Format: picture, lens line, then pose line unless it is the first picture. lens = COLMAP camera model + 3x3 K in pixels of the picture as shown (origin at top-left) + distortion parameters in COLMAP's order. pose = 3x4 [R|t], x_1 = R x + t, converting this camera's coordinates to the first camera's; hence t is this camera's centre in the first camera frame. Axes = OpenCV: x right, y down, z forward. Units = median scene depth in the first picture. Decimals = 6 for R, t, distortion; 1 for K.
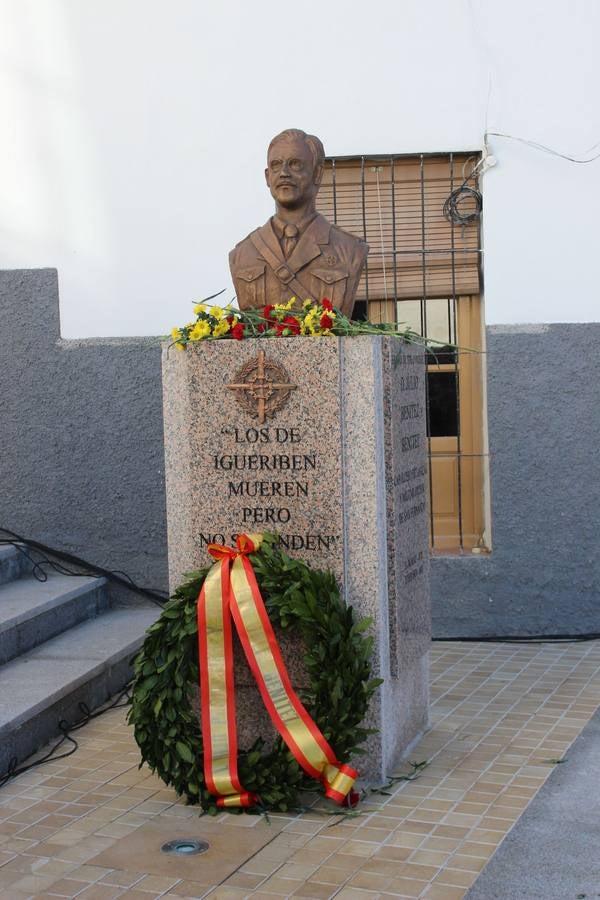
lens RADIAL K [[1331.6, 0, 315.3], [0, 1331.6, 461.8], [0, 0, 1]] dist [0.008468, 0.000000]
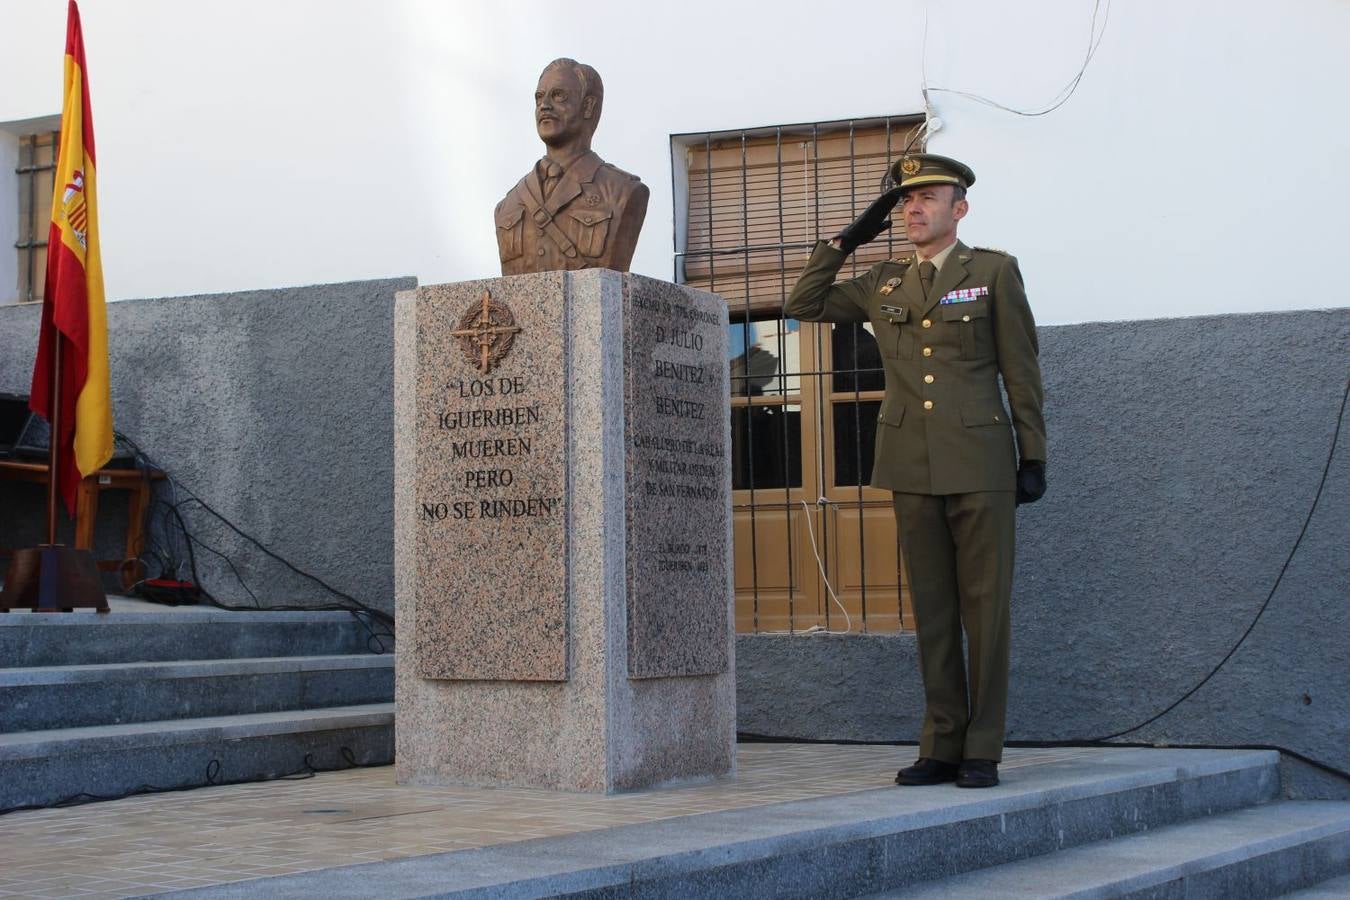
lens RADIAL K [[2105.4, 0, 667.2], [0, 2105.4, 450.5], [0, 0, 1]] dist [0.047045, 0.000000]
pose [[0.968771, -0.006087, -0.247884, 0.397656], [-0.030940, 0.988918, -0.145202, 0.207805], [0.246021, 0.148337, 0.957847, -0.279245]]
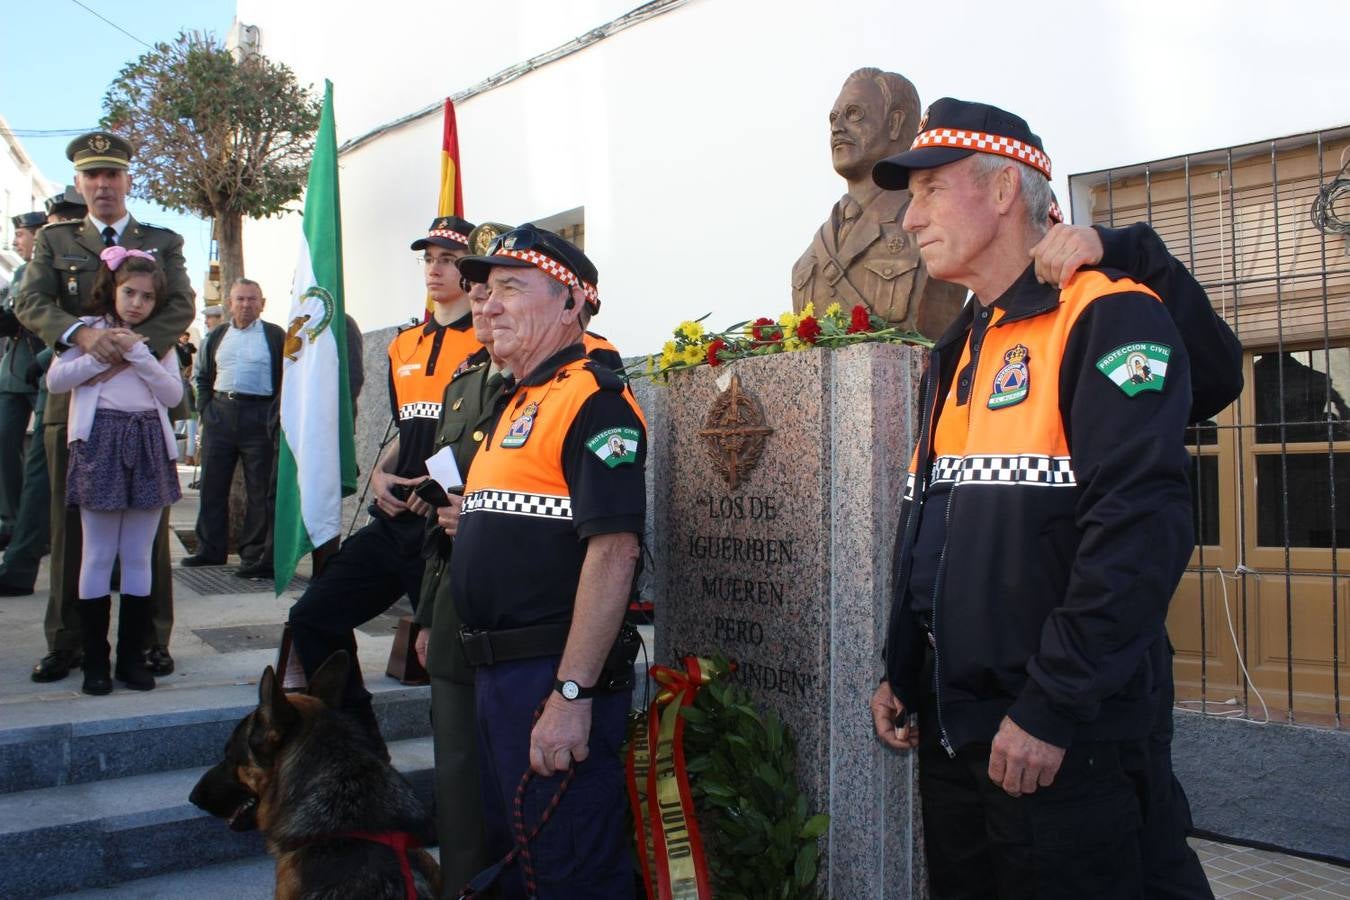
lens RADIAL K [[1147.7, 0, 673.3], [0, 1147.7, 446.9], [0, 0, 1]] dist [-0.142988, 0.122138]
pose [[0.788140, -0.001323, -0.615495, 0.266508], [-0.066223, 0.994010, -0.086935, 0.001557], [0.611924, 0.109277, 0.783331, 0.510685]]
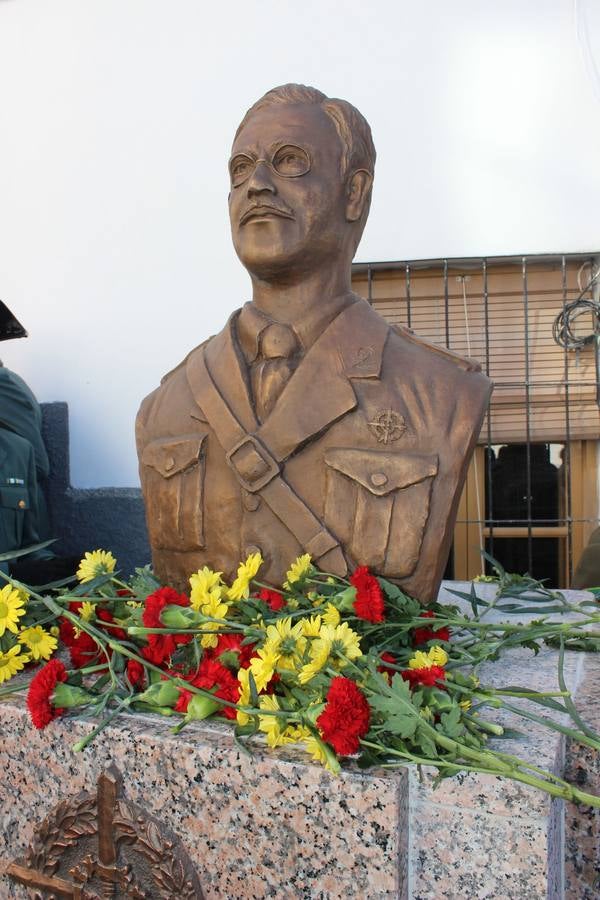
lens RADIAL K [[765.1, 0, 298.8], [0, 765.1, 443.6], [0, 0, 1]] dist [-0.142988, 0.122138]
pose [[0.990763, 0.012309, -0.135044, 0.016036], [-0.021261, 0.997656, -0.065049, -0.133164], [0.133927, 0.067319, 0.988702, 0.802148]]
